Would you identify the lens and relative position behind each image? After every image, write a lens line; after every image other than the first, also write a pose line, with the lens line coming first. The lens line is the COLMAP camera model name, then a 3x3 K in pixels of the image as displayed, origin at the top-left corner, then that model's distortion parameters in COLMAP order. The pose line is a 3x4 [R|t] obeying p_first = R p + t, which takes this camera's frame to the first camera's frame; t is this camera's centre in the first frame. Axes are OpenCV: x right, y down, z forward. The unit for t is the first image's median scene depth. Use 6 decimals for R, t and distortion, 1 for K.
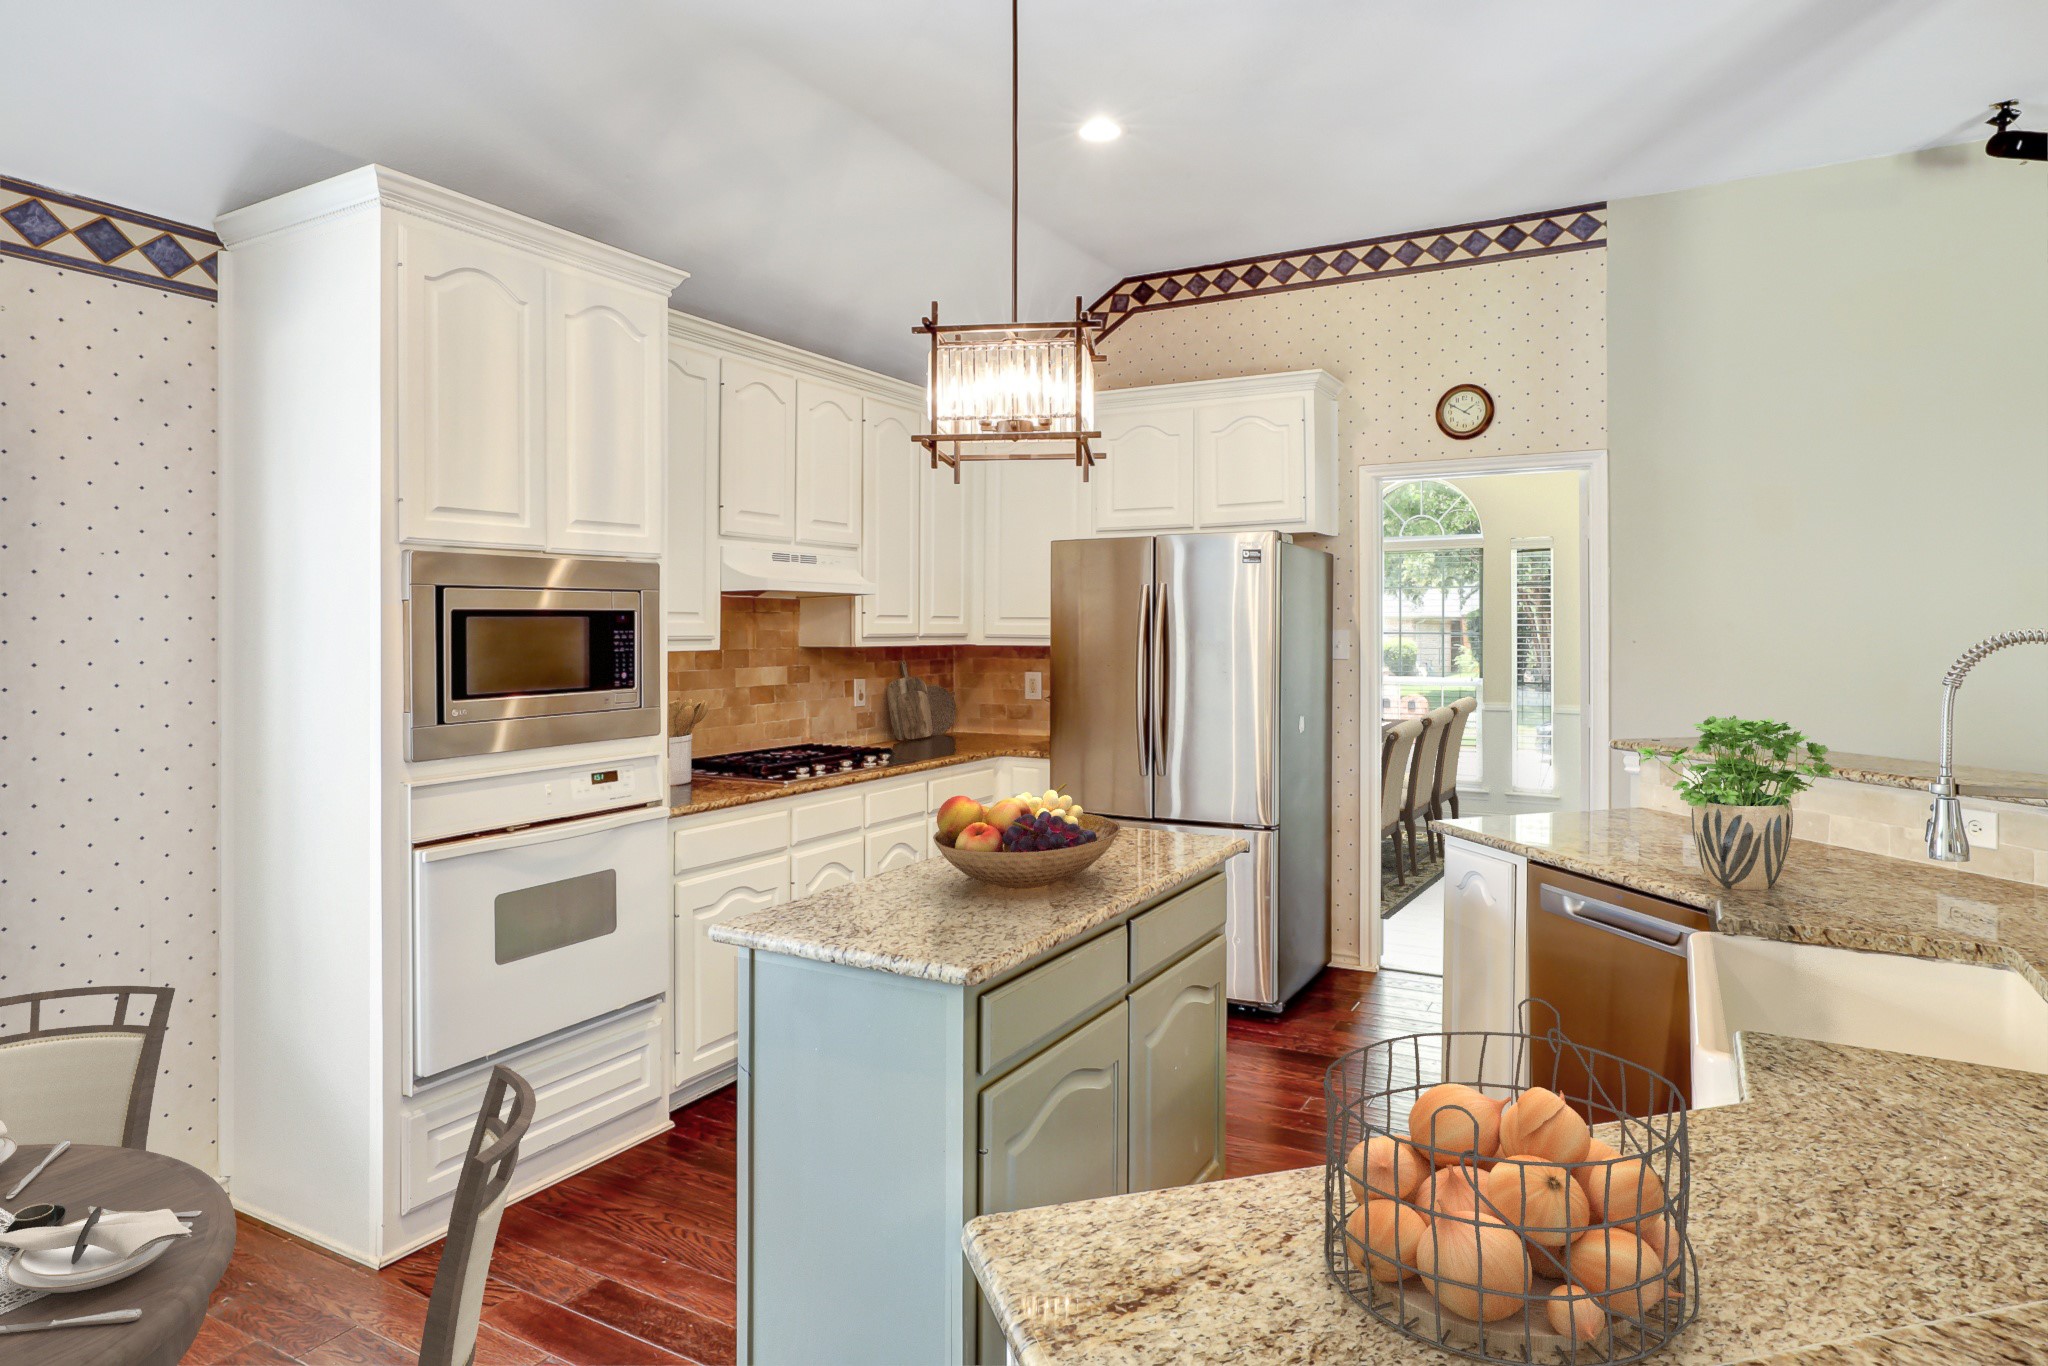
lens RADIAL K [[1245.3, 0, 1077.4], [0, 1245.3, 615.4], [0, 0, 1]] dist [0.000046, 0.020173]
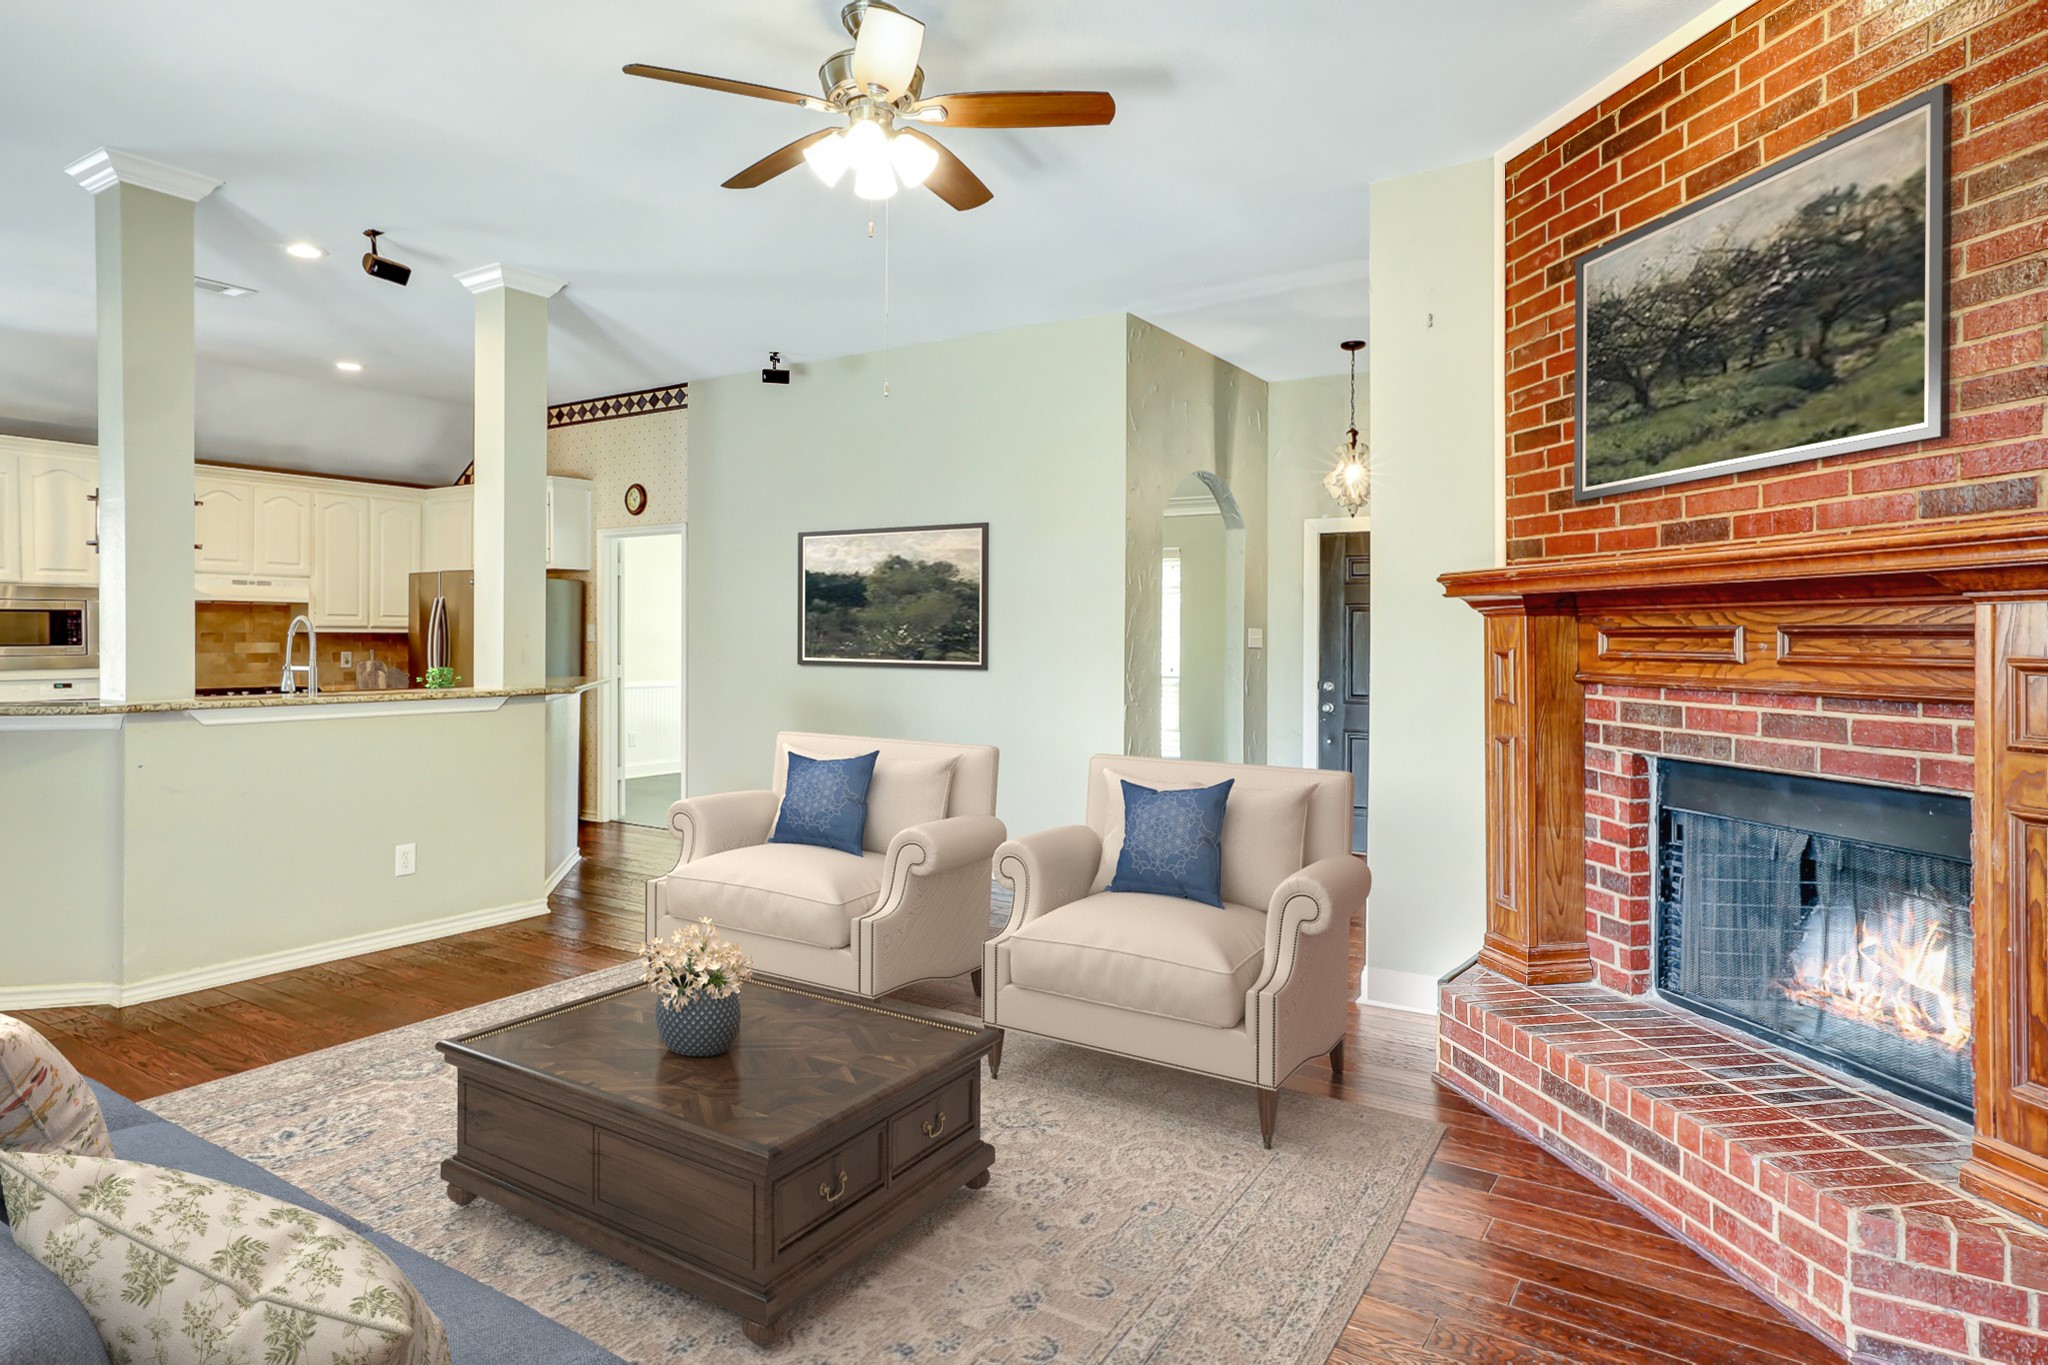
lens RADIAL K [[1245.3, 0, 1009.4], [0, 1245.3, 636.2], [0, 0, 1]] dist [0.000046, 0.020173]
pose [[0.992719, 0.008555, -0.120152, 1.075742], [-0.007460, 0.999926, 0.009564, 0.006805], [0.120225, -0.008598, 0.992709, -0.689944]]
